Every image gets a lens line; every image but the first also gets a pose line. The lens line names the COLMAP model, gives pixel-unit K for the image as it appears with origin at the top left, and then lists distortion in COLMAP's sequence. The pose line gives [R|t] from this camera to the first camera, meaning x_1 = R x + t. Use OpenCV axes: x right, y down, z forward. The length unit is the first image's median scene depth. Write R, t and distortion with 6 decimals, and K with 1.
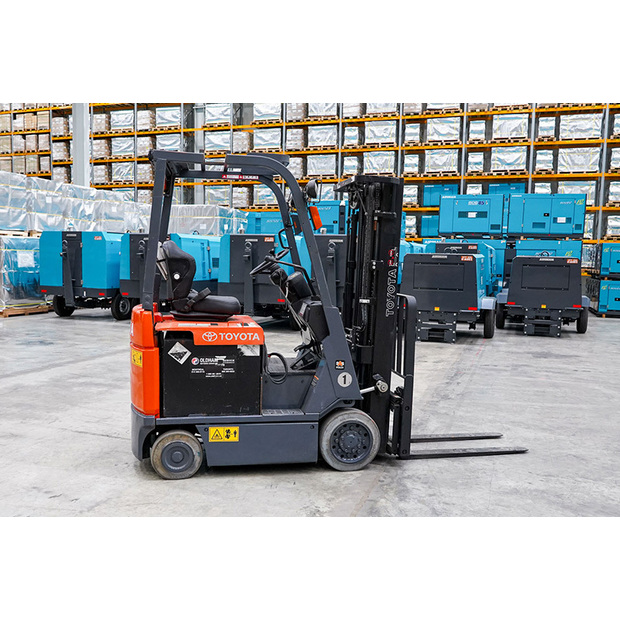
lens RADIAL K [[591.9, 0, 325.1], [0, 591.9, 338.0], [0, 0, 1]] dist [-0.034040, 0.000000]
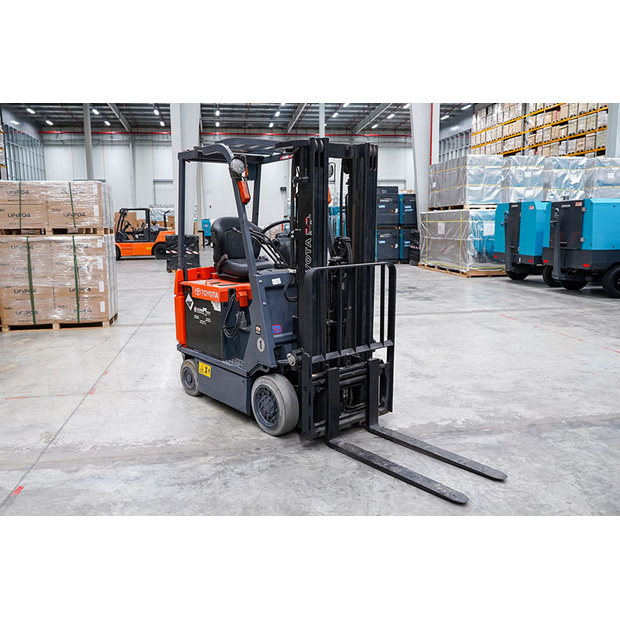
lens RADIAL K [[536.9, 0, 304.5], [0, 536.9, 309.7], [0, 0, 1]] dist [-0.029979, 0.022624]
pose [[0.460747, 0.111543, -0.880494, 0.252634], [-0.094542, 0.992595, 0.076272, -0.019908], [0.882482, 0.048102, 0.467881, 0.174607]]
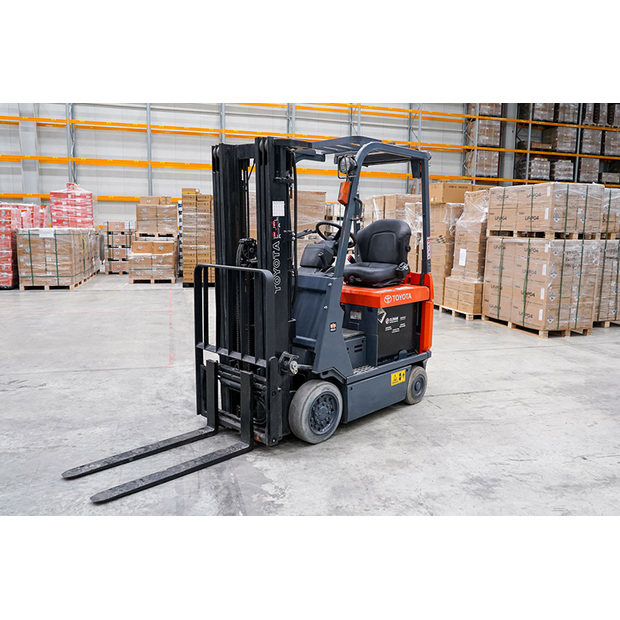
lens RADIAL K [[536.9, 0, 316.0], [0, 536.9, 307.7], [0, 0, 1]] dist [-0.029979, 0.022624]
pose [[-0.833609, 0.045884, -0.550446, 0.142660], [-0.107723, 0.963903, 0.243488, -0.070688], [0.541749, 0.262269, -0.798576, 0.540083]]
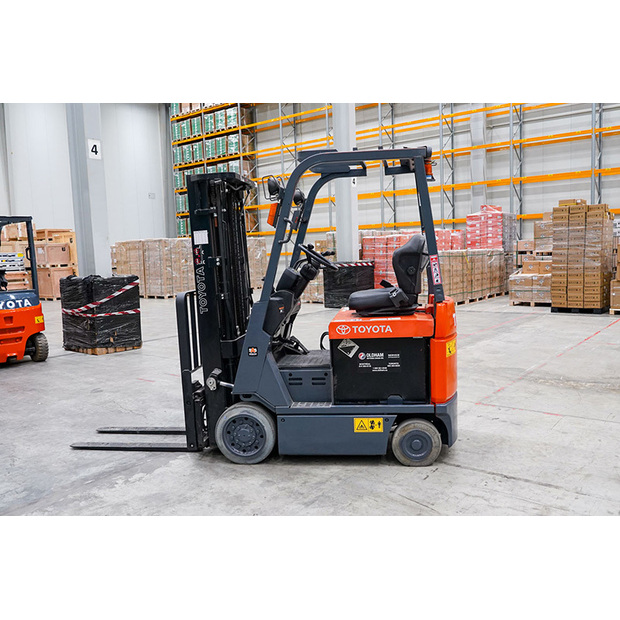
lens RADIAL K [[563.4, 0, 314.4], [0, 563.4, 314.3], [0, 0, 1]] dist [-0.022558, 0.000000]
pose [[-0.935680, -0.030072, 0.351565, -0.128429], [0.059707, 0.968500, 0.241750, -0.080344], [-0.347761, 0.247192, -0.904411, 0.570027]]
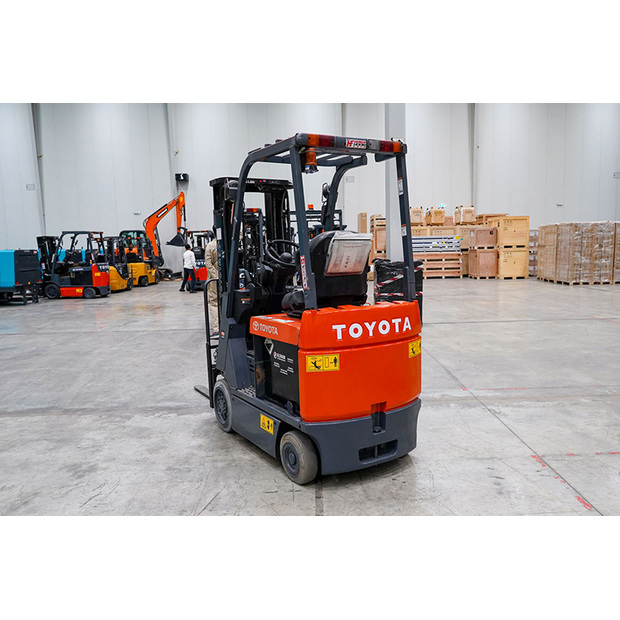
lens RADIAL K [[536.9, 0, 321.6], [0, 536.9, 313.0], [0, 0, 1]] dist [-0.029979, 0.022624]
pose [[-0.327142, -0.131708, 0.935752, -0.298381], [0.140640, 0.972425, 0.186038, -0.058282], [-0.934451, 0.192465, -0.299598, 0.375557]]
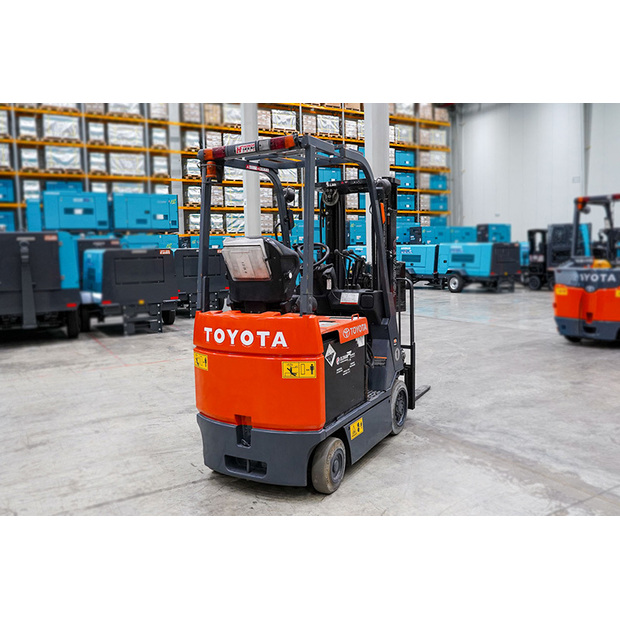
lens RADIAL K [[536.9, 0, 316.4], [0, 536.9, 301.7], [0, 0, 1]] dist [-0.029979, 0.022624]
pose [[0.650677, -0.109566, 0.751409, -0.237310], [0.140105, 0.989869, 0.023015, -0.021646], [-0.746318, 0.090301, 0.659436, 0.117664]]
